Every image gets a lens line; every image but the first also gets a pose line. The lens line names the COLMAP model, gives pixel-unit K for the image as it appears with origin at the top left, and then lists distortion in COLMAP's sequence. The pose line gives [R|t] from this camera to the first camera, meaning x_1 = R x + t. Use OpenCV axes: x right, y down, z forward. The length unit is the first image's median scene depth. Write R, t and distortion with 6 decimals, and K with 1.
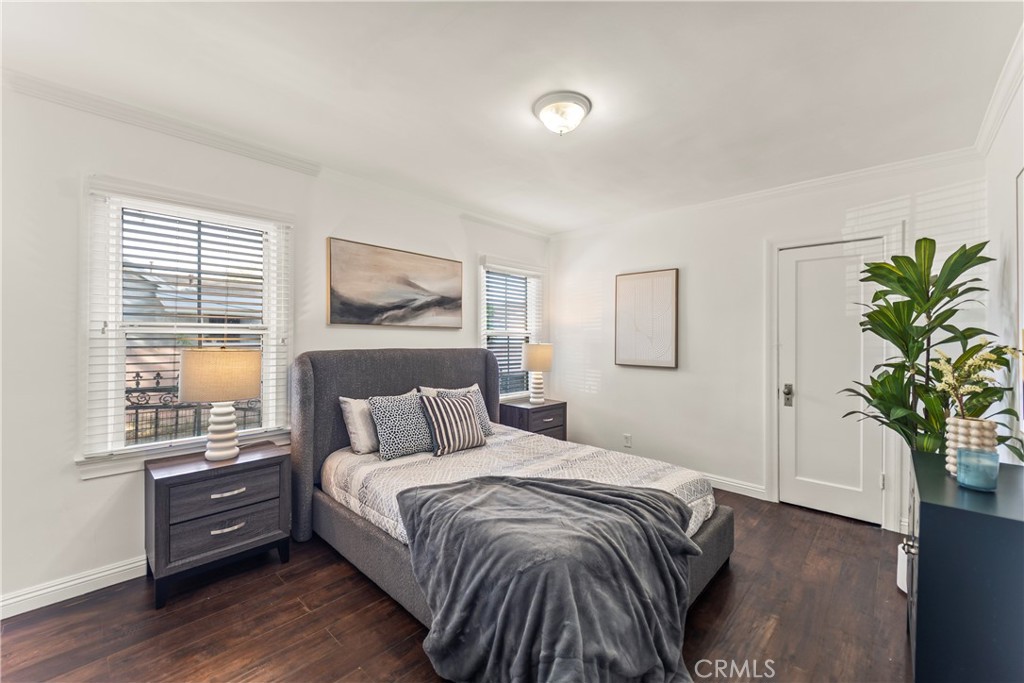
lens RADIAL K [[412.9, 0, 512.2], [0, 412.9, 341.3], [0, 0, 1]] dist [0.007725, -0.001008]
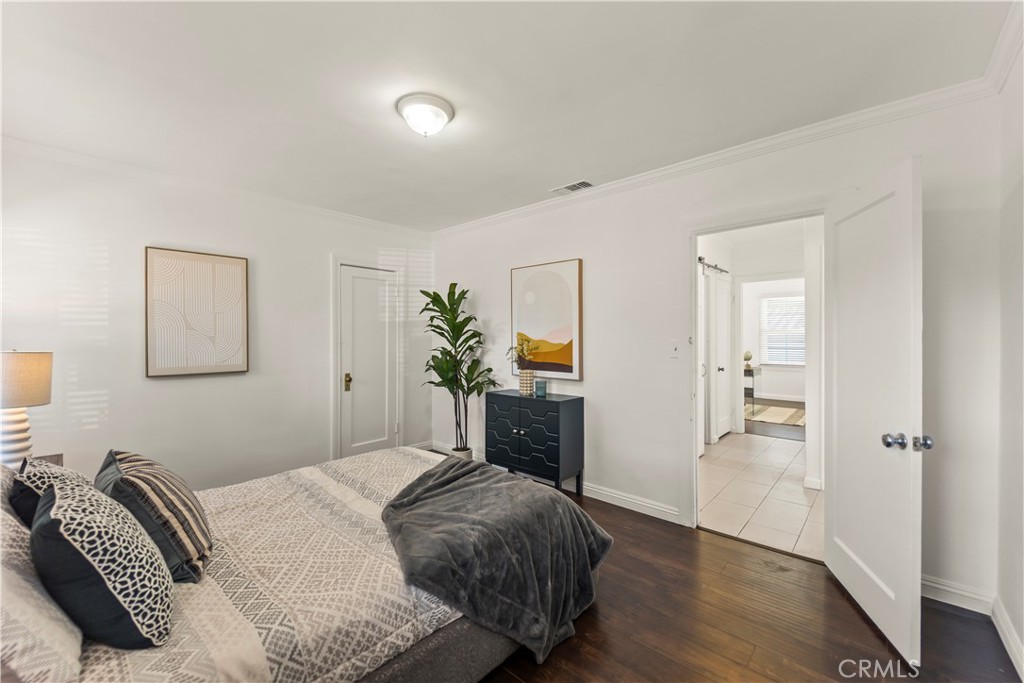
lens RADIAL K [[412.9, 0, 511.7], [0, 412.9, 336.1], [0, 0, 1]] dist [0.007725, -0.001008]
pose [[-0.044723, -0.004365, 0.998990, -0.657983], [0.015678, 0.999864, 0.005071, -0.008307], [-0.998876, 0.015889, -0.044649, 0.613926]]
